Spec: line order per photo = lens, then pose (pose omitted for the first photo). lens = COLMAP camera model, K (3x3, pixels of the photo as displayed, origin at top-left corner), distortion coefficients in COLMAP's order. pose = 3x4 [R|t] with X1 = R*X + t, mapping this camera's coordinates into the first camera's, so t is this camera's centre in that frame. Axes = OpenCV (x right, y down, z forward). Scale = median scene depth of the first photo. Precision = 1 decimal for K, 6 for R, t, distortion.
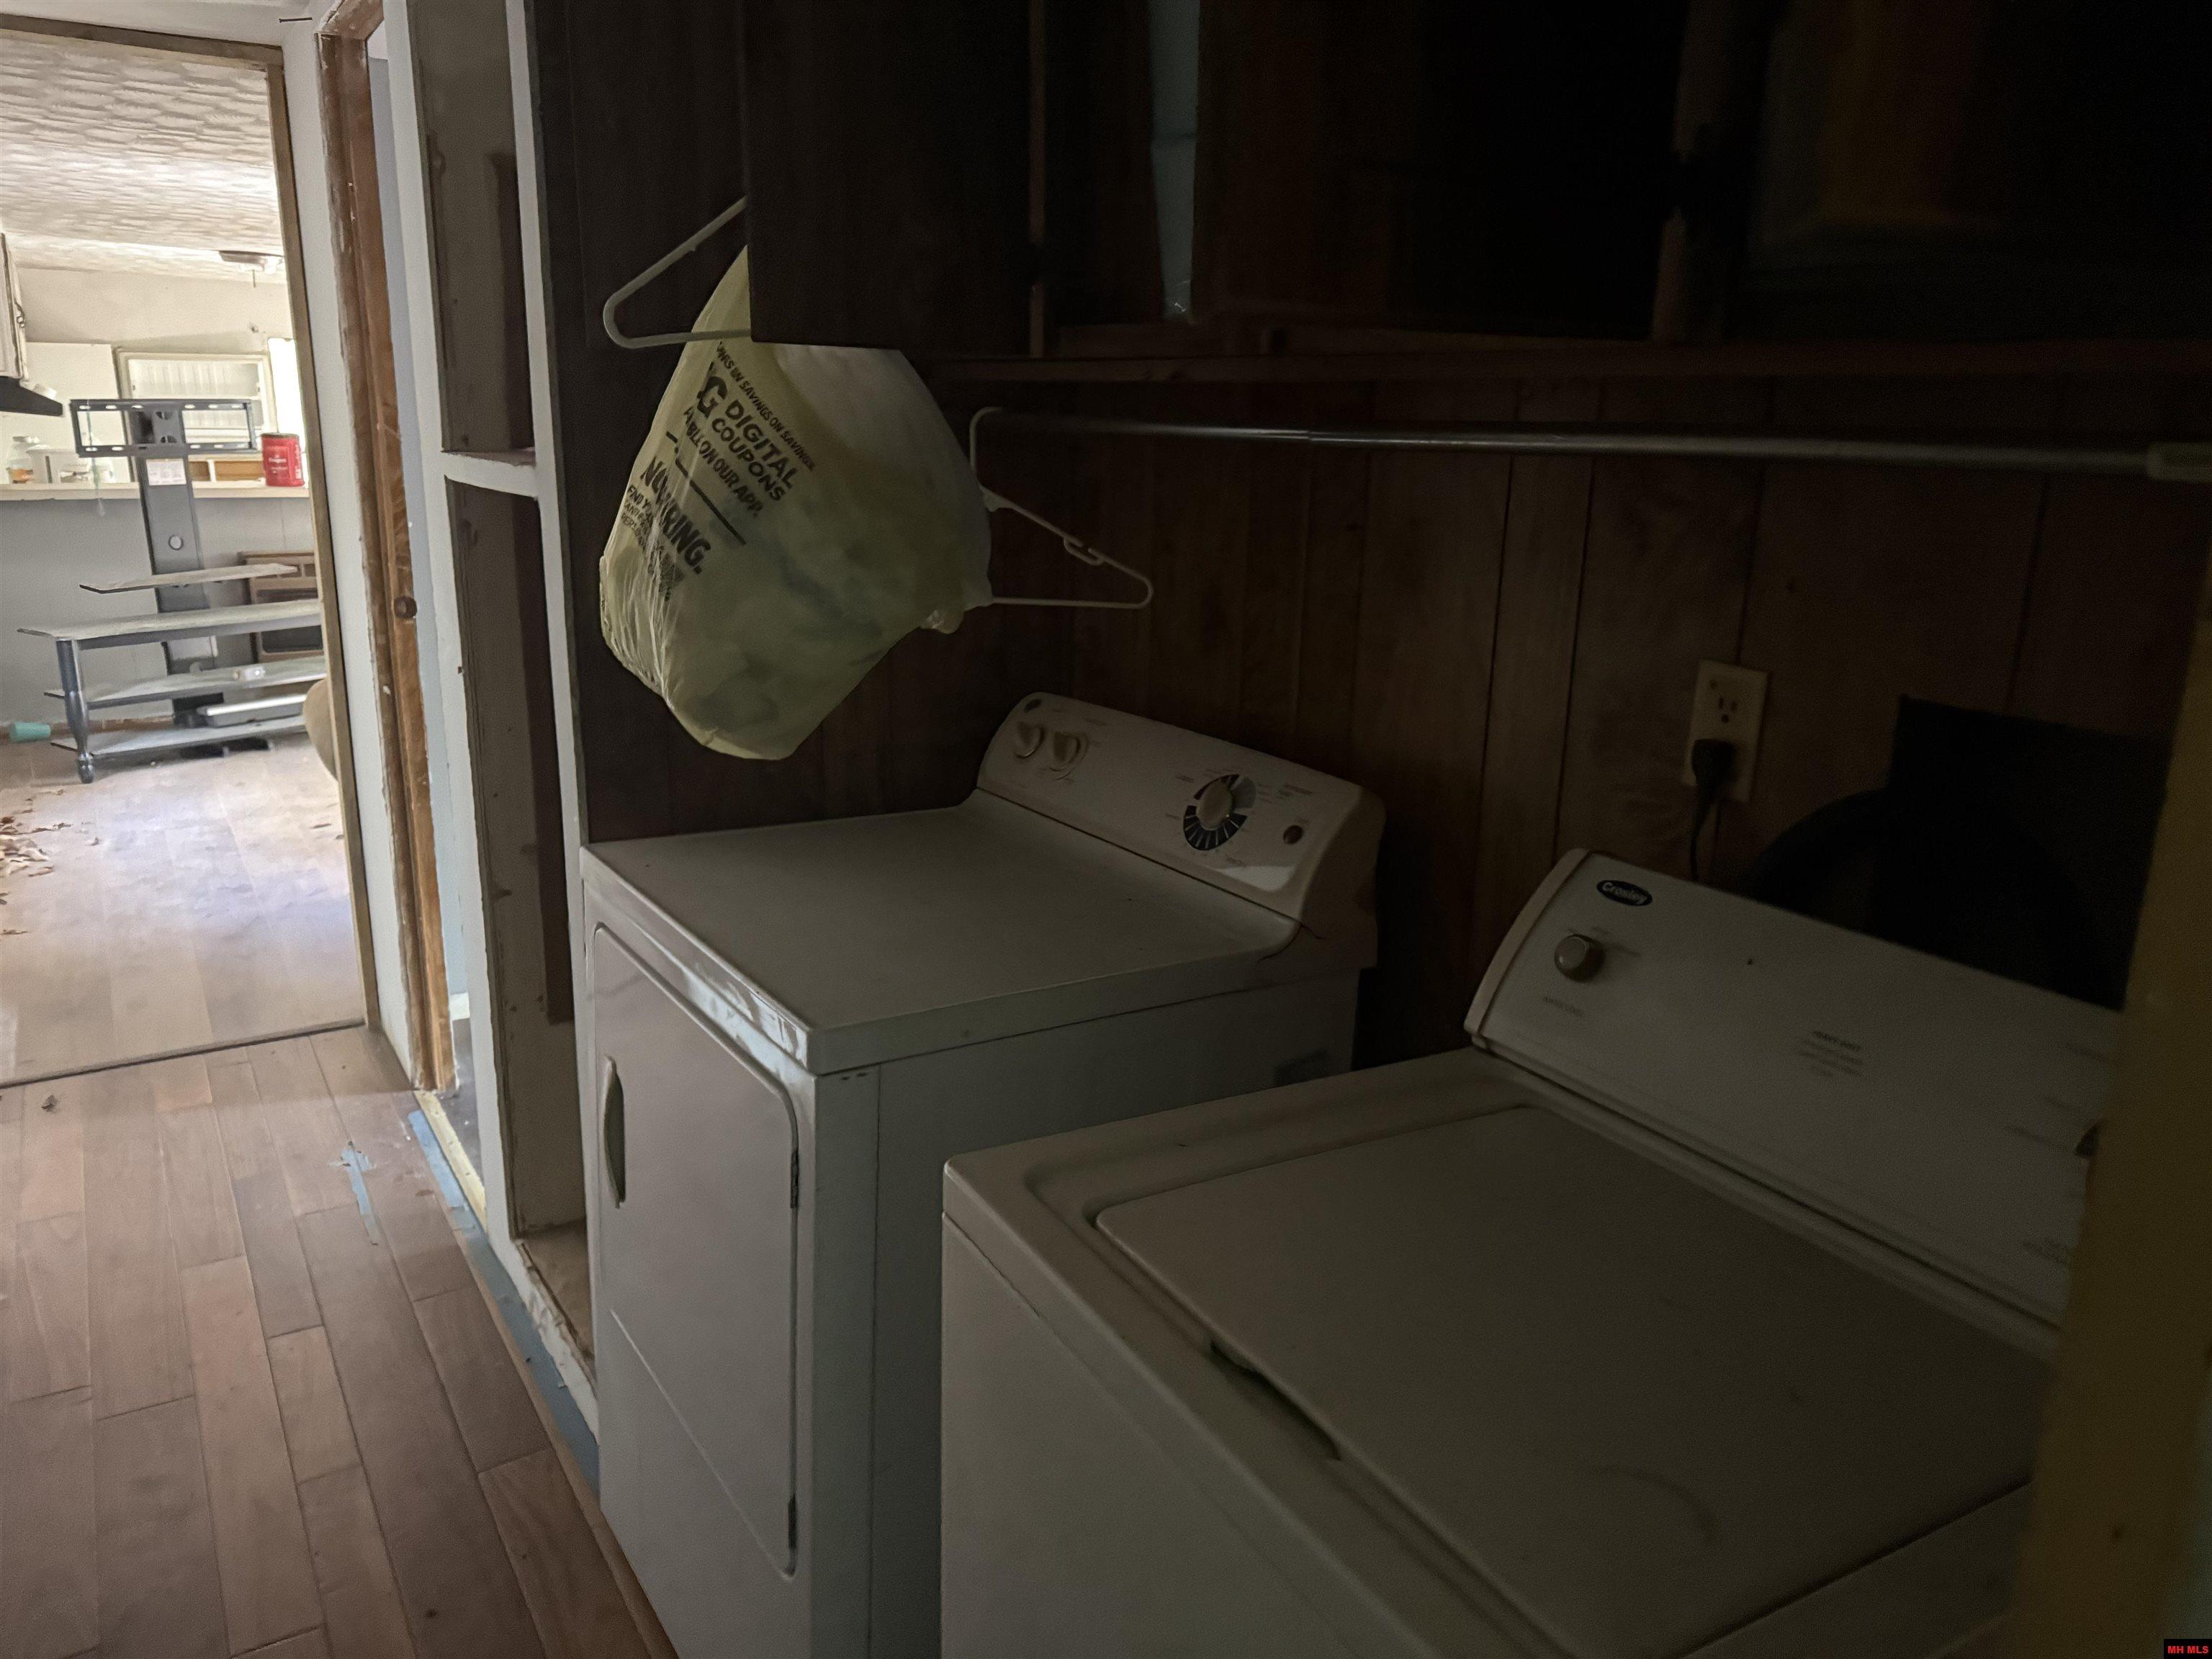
lens RADIAL K [[1569.0, 0, 1106.0], [0, 1569.0, 829.5], [0, 0, 1]] dist [-0.000003, 0.002774]
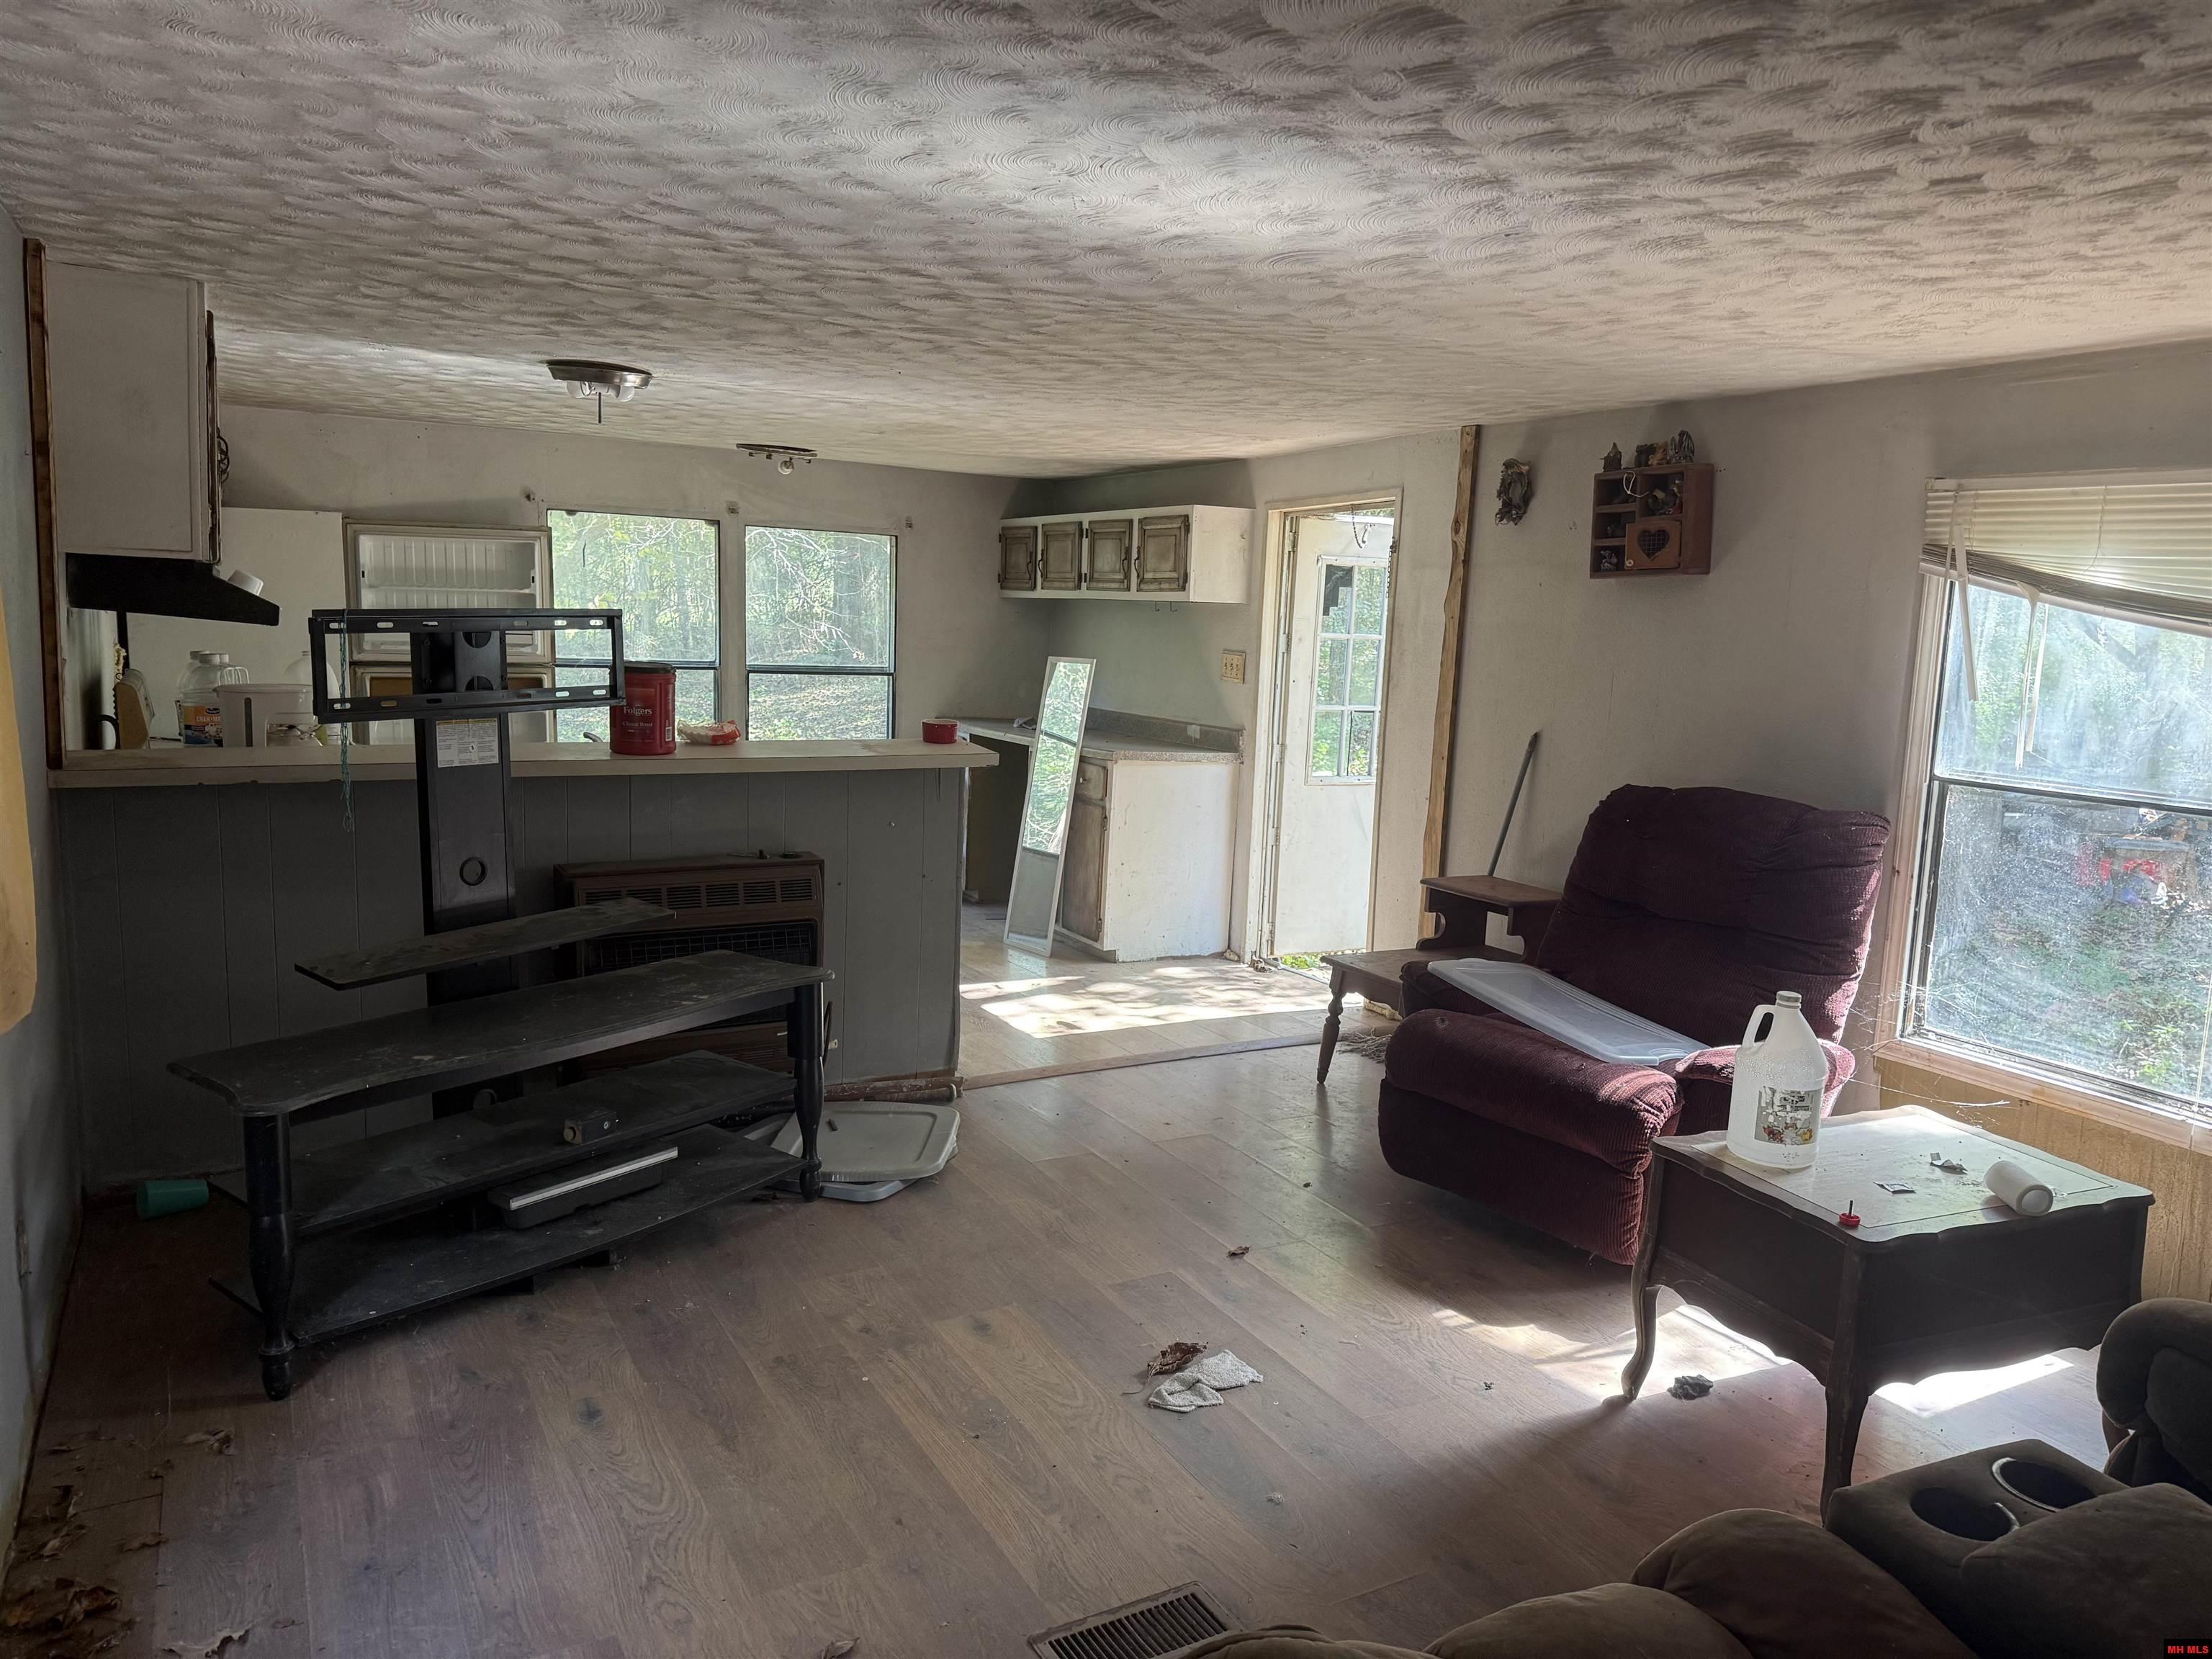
lens RADIAL K [[1569.0, 0, 1106.0], [0, 1569.0, 829.5], [0, 0, 1]] dist [-0.000003, 0.002774]
pose [[0.997739, 0.023113, -0.063106, -0.333315], [-0.030013, 0.993403, -0.110676, -0.139451], [0.060131, 0.112319, 0.991851, 0.469016]]
